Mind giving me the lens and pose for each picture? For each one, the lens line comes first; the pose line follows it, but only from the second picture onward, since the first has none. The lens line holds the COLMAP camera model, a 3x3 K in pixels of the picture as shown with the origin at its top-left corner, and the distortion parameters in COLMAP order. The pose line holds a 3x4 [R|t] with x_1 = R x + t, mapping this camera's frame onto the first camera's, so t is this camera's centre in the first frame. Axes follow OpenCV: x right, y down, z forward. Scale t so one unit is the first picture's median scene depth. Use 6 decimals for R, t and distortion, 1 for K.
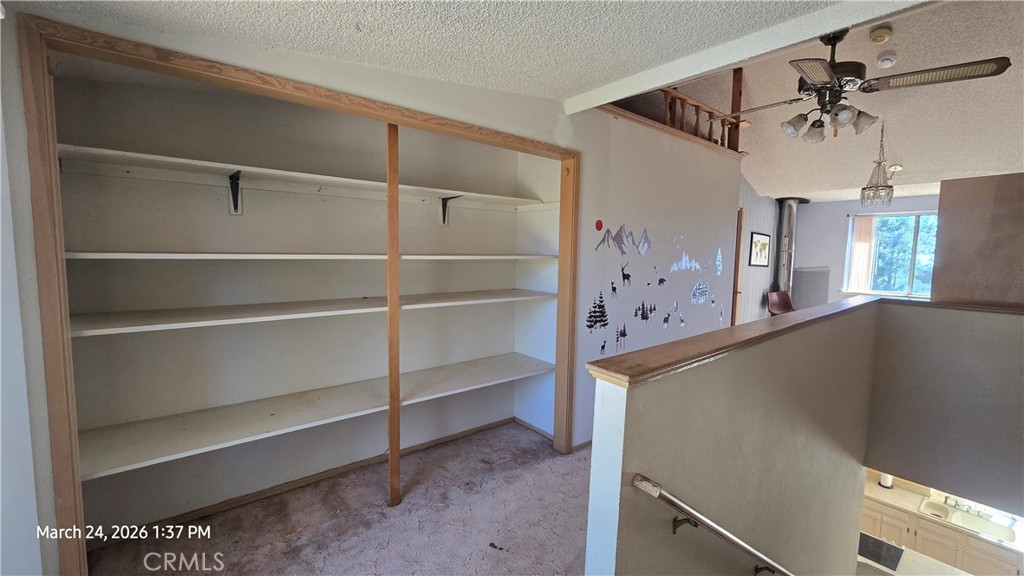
lens RADIAL K [[411.8, 0, 511.3], [0, 411.8, 294.1], [0, 0, 1]] dist [-0.049175, 0.014533]
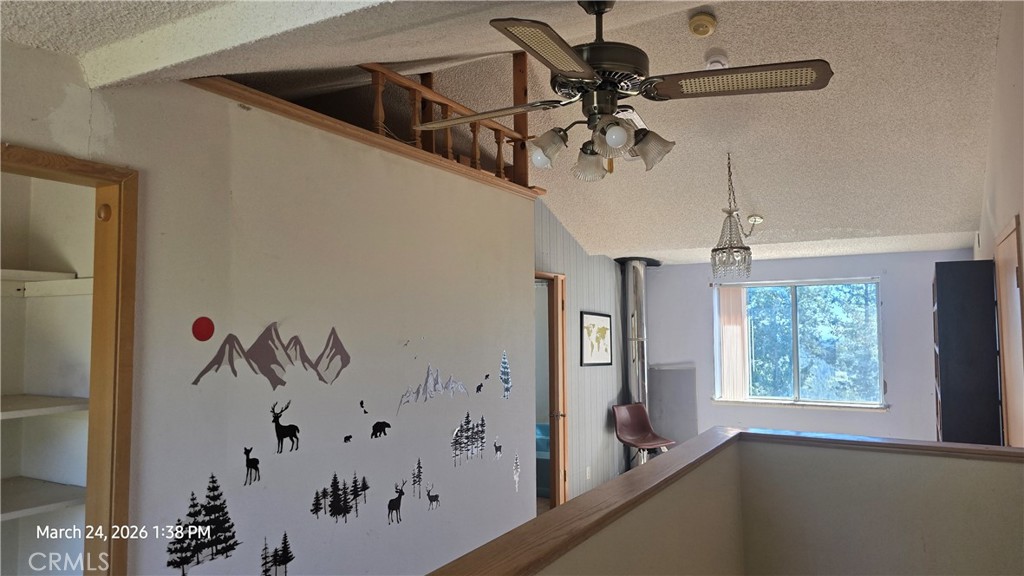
lens RADIAL K [[688.2, 0, 518.0], [0, 688.2, 291.5], [0, 0, 1]] dist [0.065661, -0.061940]
pose [[0.924973, 0.002548, 0.380025, 0.219596], [0.059098, 0.986848, -0.150461, -0.064892], [-0.375410, 0.161631, 0.912657, 0.139025]]
